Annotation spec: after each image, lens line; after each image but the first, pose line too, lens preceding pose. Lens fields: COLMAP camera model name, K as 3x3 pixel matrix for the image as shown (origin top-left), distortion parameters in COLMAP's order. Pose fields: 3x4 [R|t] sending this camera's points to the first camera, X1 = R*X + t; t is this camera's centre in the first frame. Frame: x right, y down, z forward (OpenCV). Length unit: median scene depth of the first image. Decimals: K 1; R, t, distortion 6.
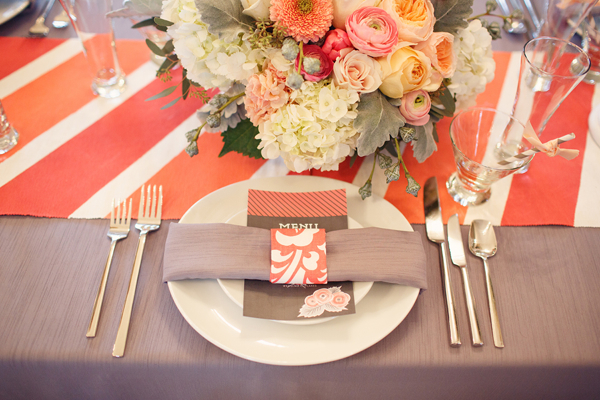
lens RADIAL K [[590.7, 0, 301.2], [0, 590.7, 199.9], [0, 0, 1]] dist [-0.076871, 0.000000]
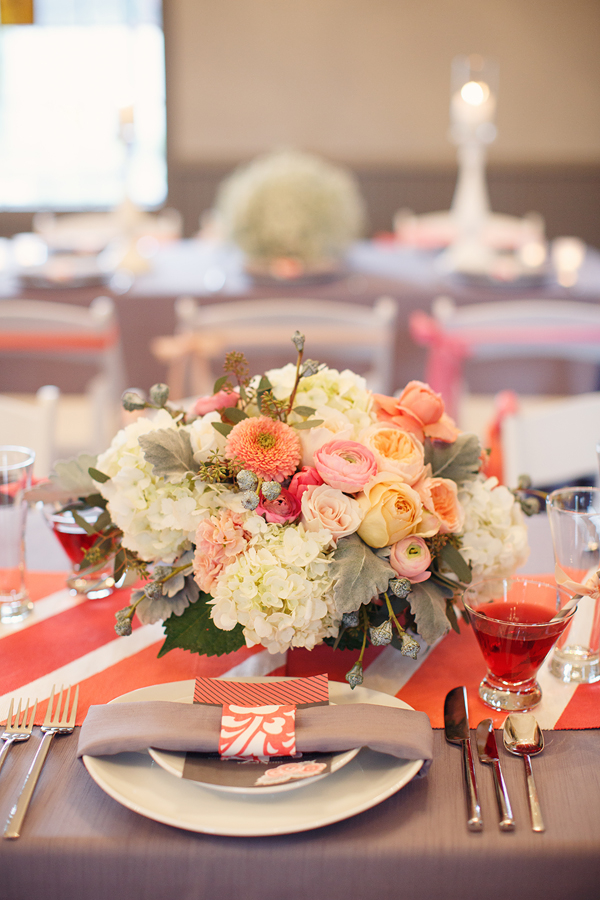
lens RADIAL K [[1336.4, 0, 302.5], [0, 1336.4, 451.7], [0, 0, 1]] dist [-0.135435, 0.000000]
pose [[0.999058, -0.033862, -0.027130, 0.107367], [0.013164, 0.832350, -0.554094, 0.730282], [0.041344, 0.553215, 0.832012, -0.586667]]
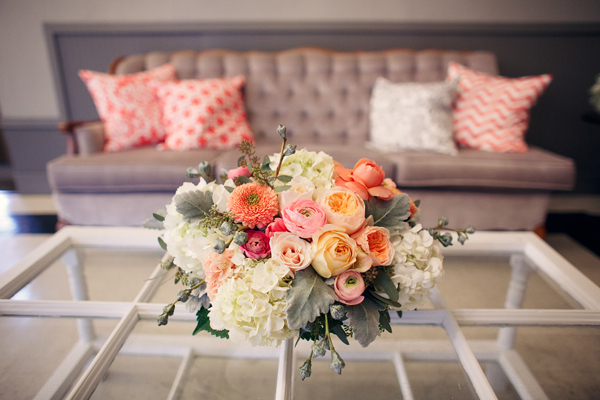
lens RADIAL K [[418.4, 0, 295.4], [0, 418.4, 196.7], [0, 0, 1]] dist [-0.065340, 0.056650]
pose [[0.968311, -0.021823, -0.248792, 0.303147], [-0.114507, 0.846506, -0.519919, 0.112666], [0.221950, 0.531931, 0.817183, 0.273859]]
